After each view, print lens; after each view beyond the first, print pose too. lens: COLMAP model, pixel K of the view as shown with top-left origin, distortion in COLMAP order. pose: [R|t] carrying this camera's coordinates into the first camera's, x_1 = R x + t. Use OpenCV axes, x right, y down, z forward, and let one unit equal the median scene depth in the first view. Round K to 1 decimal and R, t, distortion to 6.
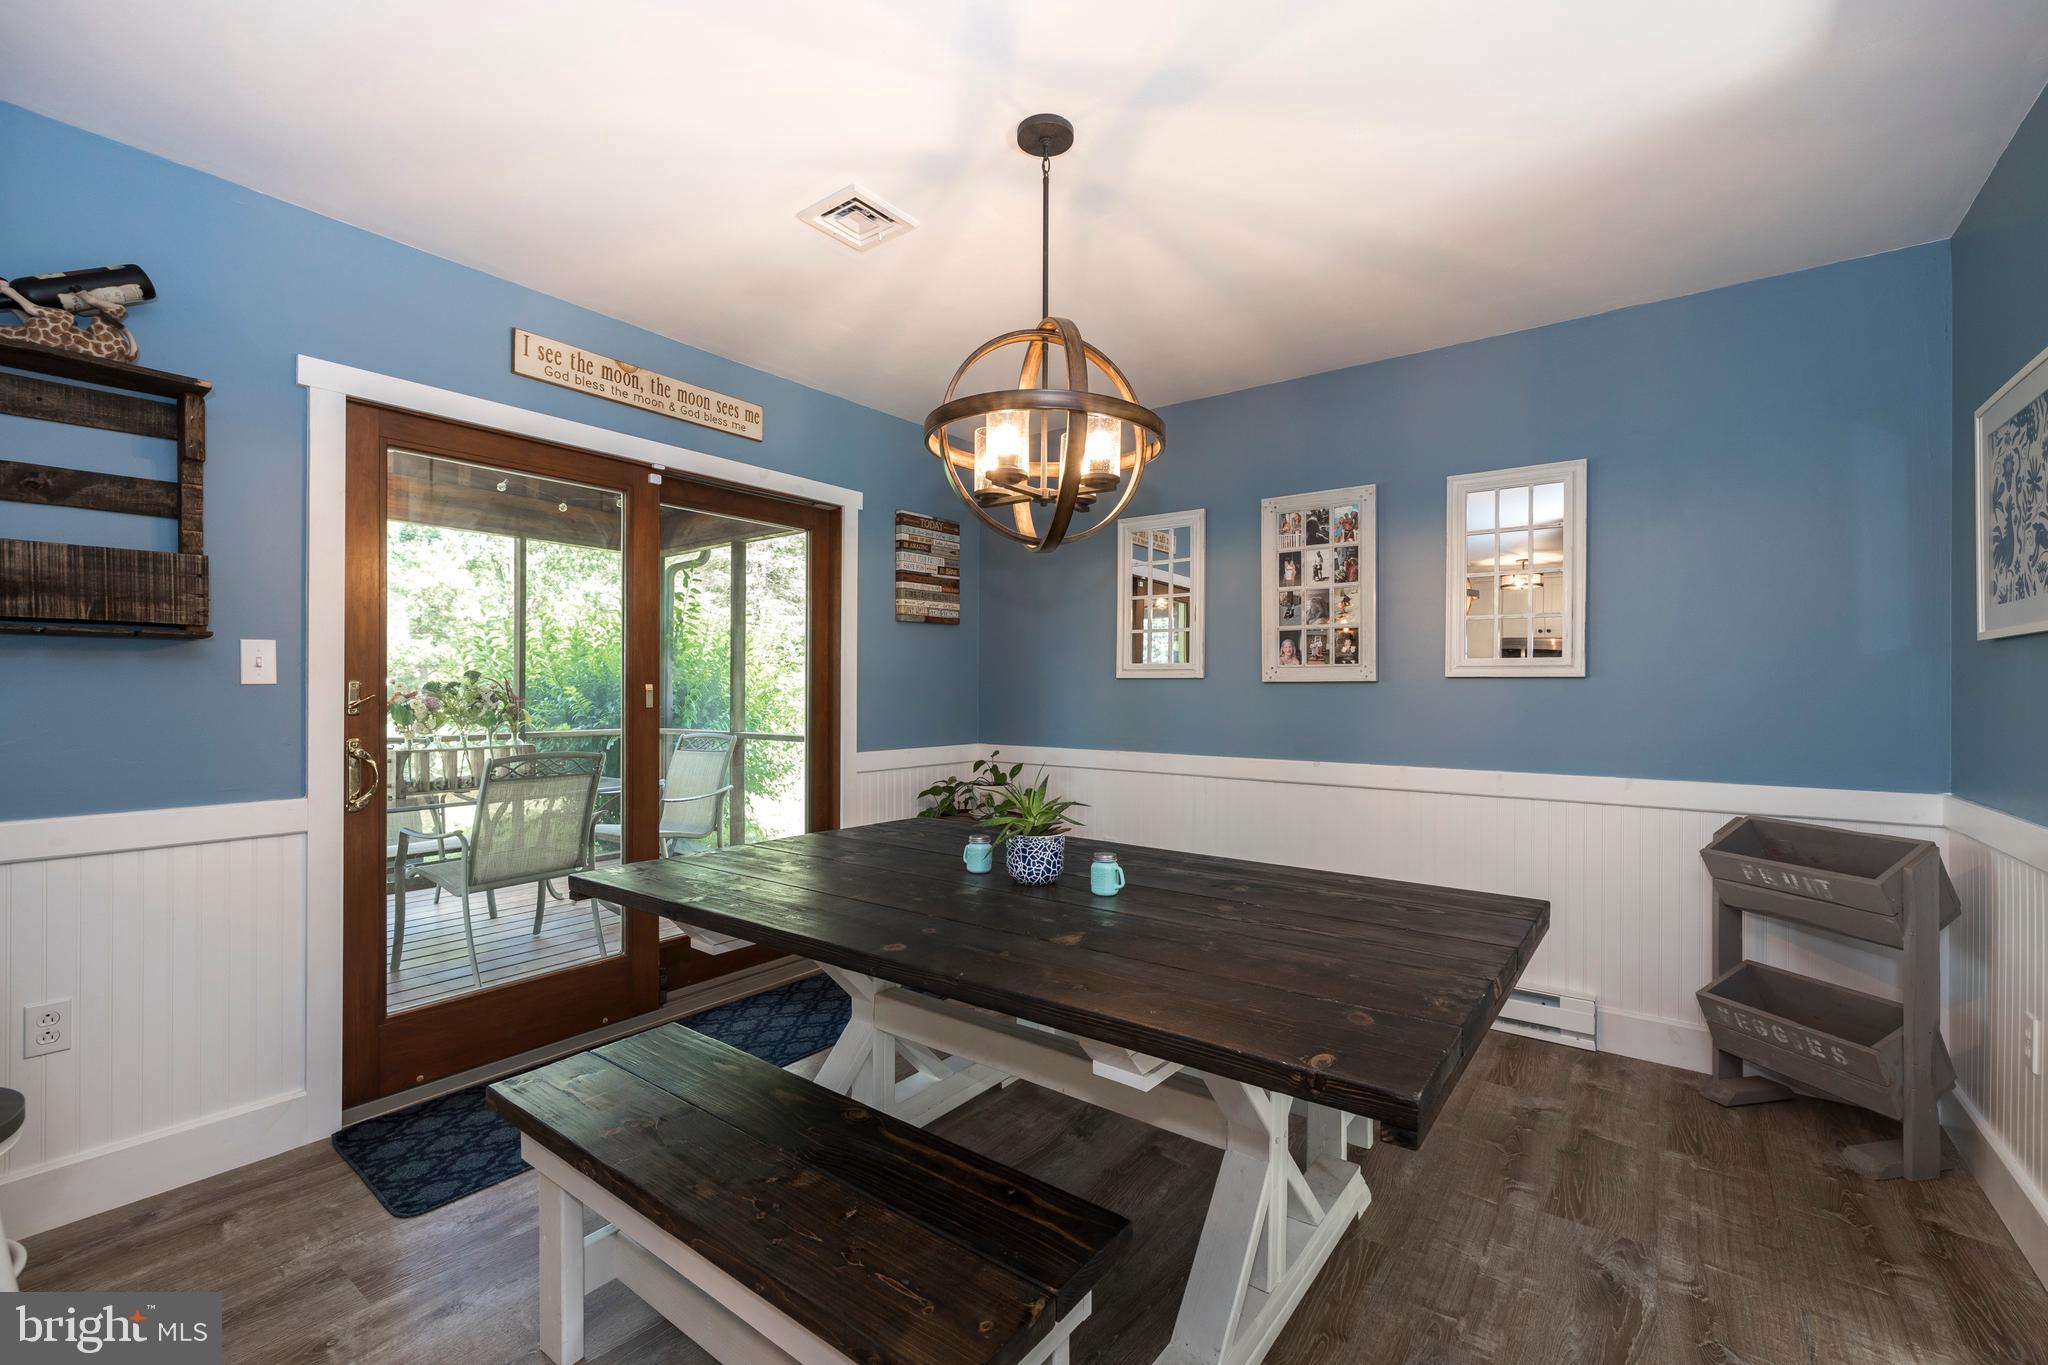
lens RADIAL K [[854.4, 0, 1029.8], [0, 854.4, 685.9], [0, 0, 1]] dist [-0.001056, -0.000133]
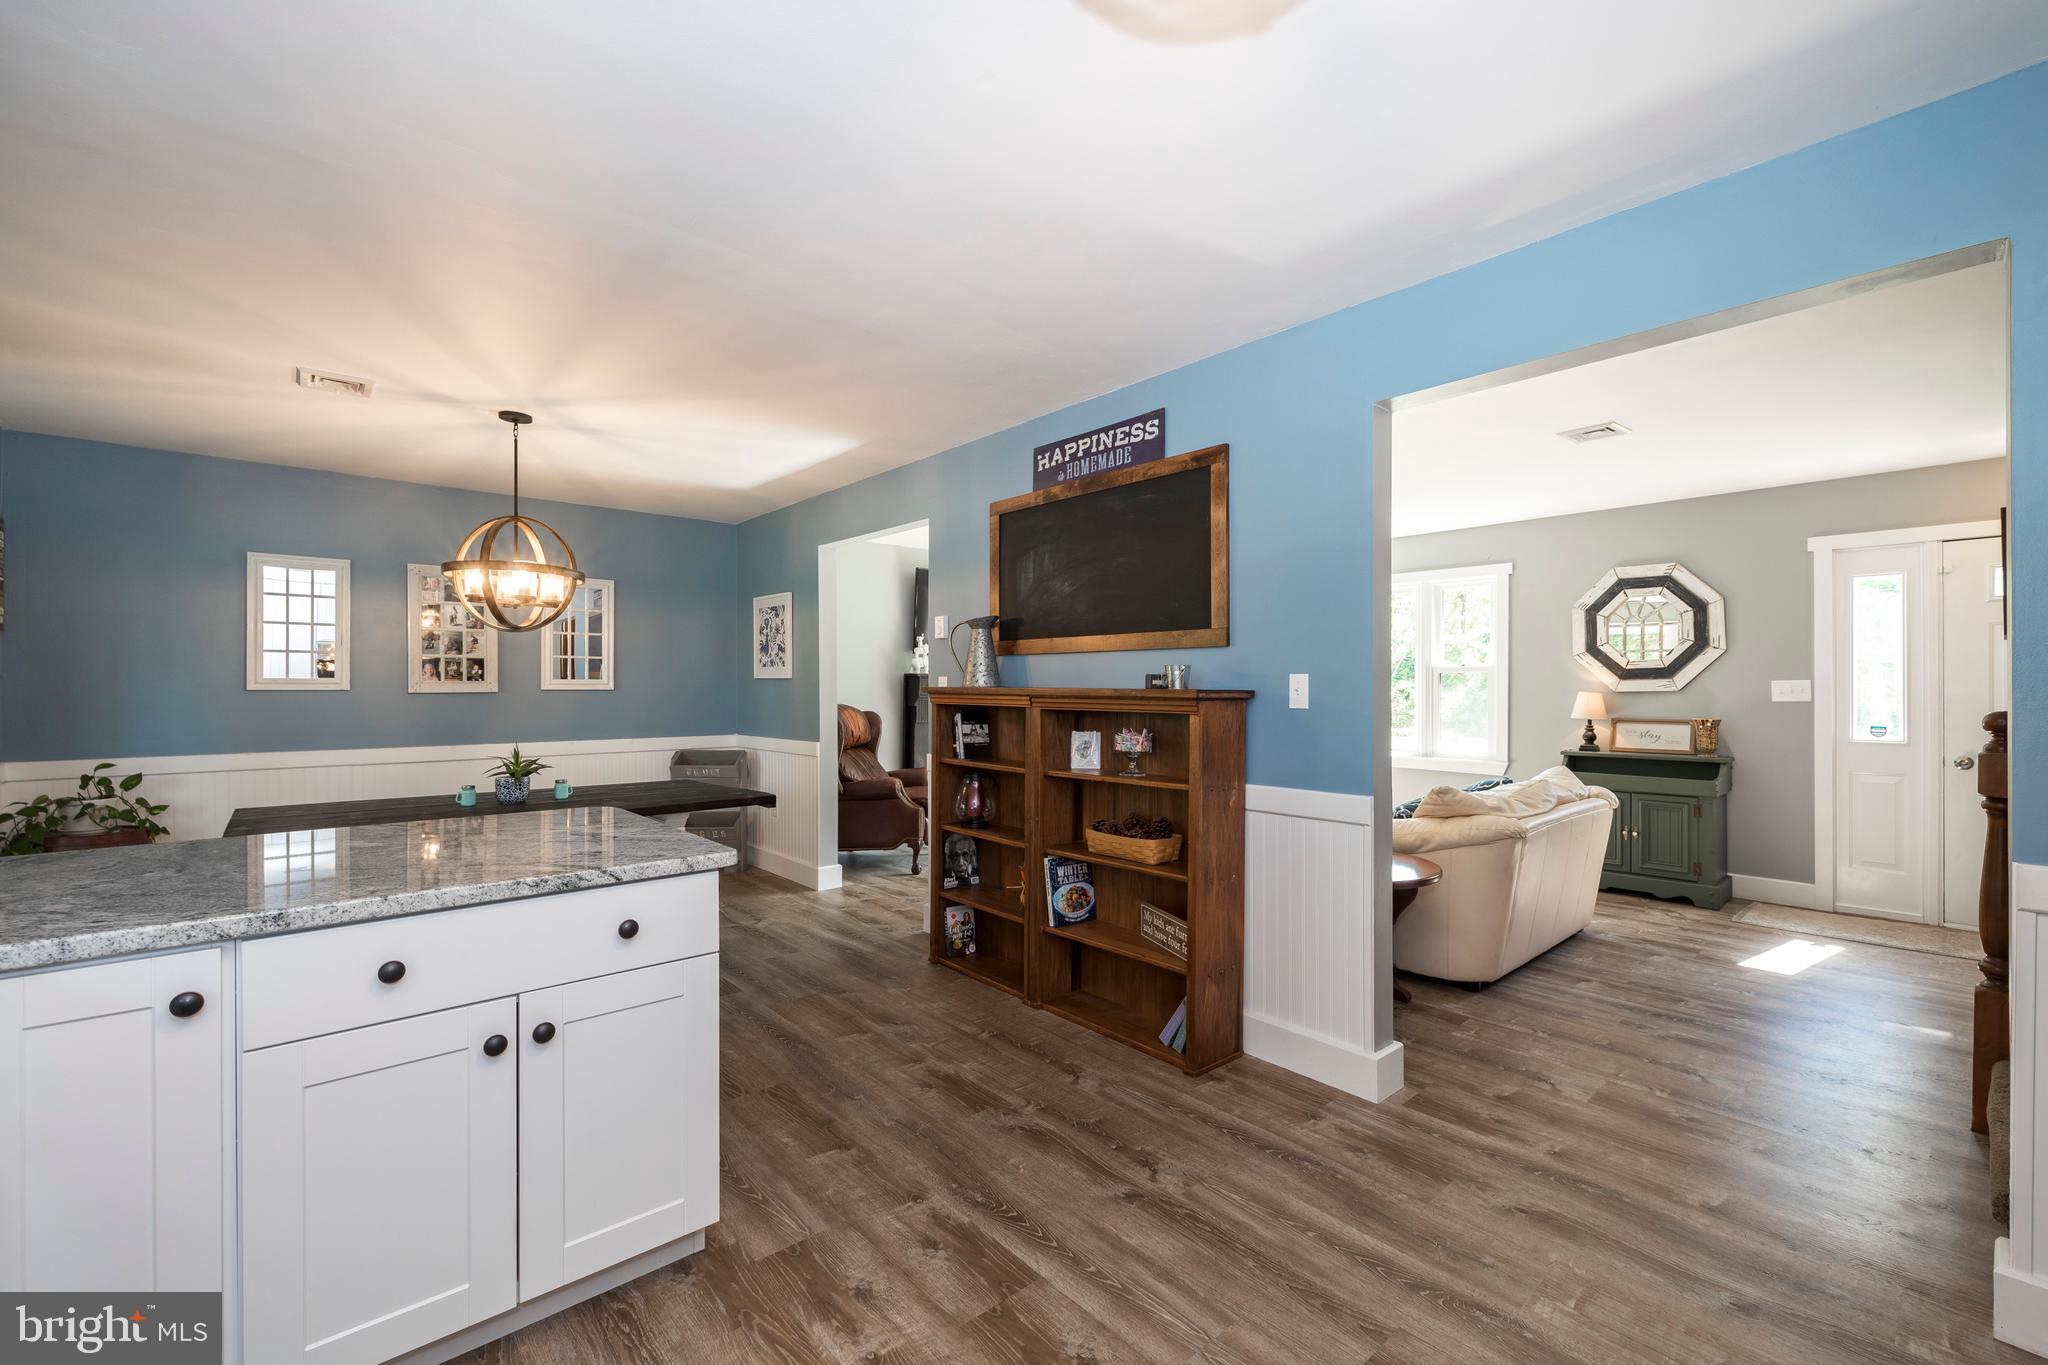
lens RADIAL K [[854.4, 0, 1029.8], [0, 854.4, 685.9], [0, 0, 1]] dist [-0.001056, -0.000133]
pose [[0.206213, -0.003773, 0.978500, -1.563408], [-0.002513, 0.999987, 0.004385, -0.043654], [-0.978504, -0.003363, 0.206200, -0.521148]]
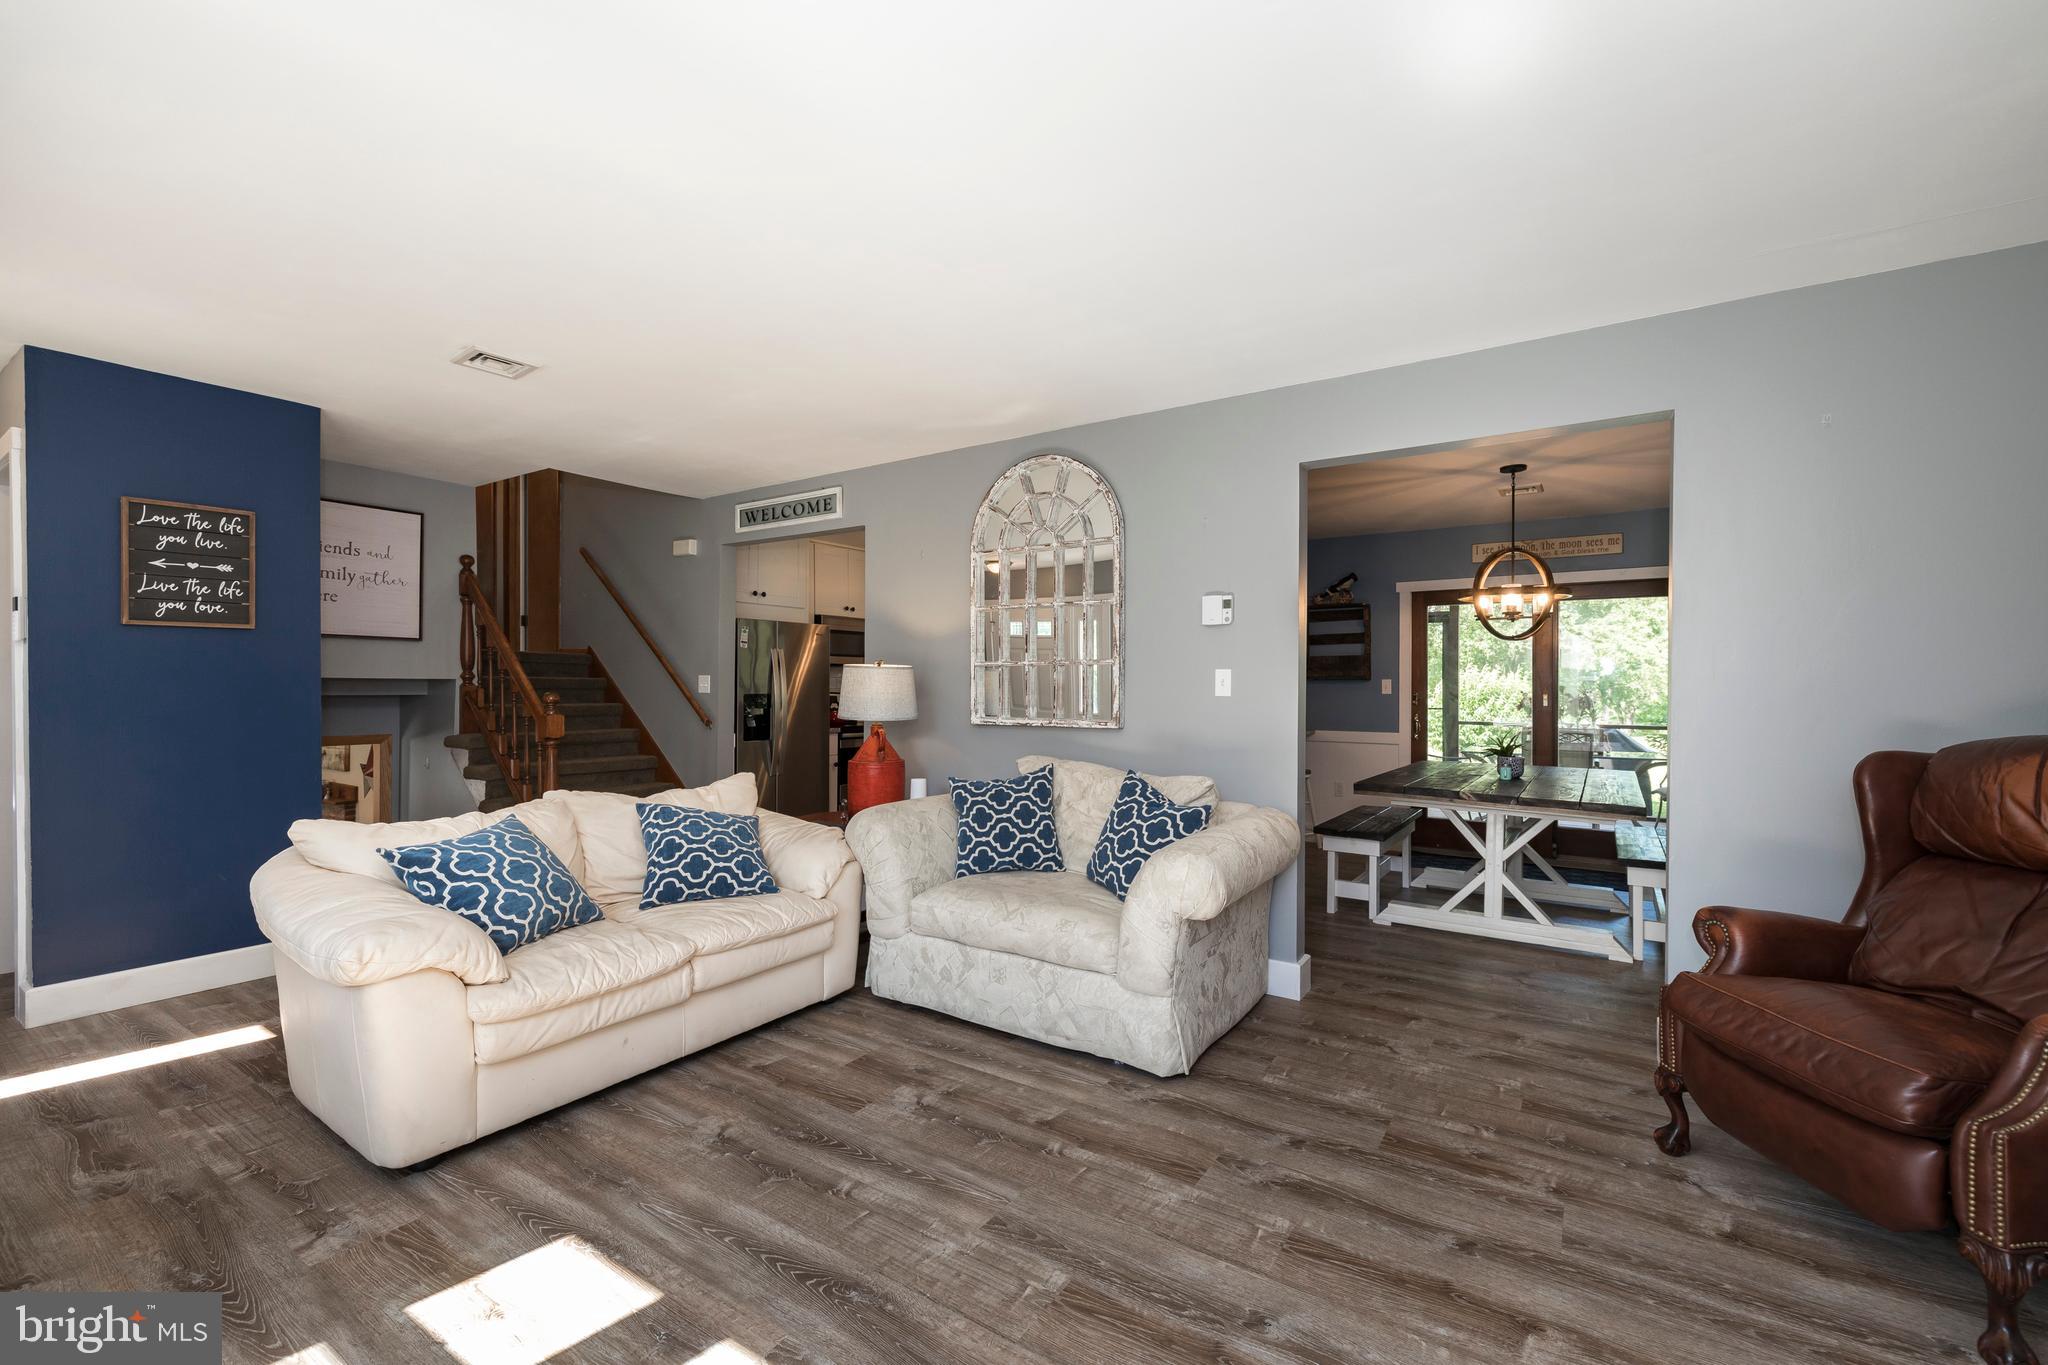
lens RADIAL K [[854.4, 0, 1029.8], [0, 854.4, 685.9], [0, 0, 1]] dist [-0.001056, -0.000133]
pose [[0.055964, -0.005223, -0.998419, 2.233358], [-0.001304, 0.999985, -0.005305, -0.015610], [0.998432, 0.001599, 0.055956, -0.476749]]
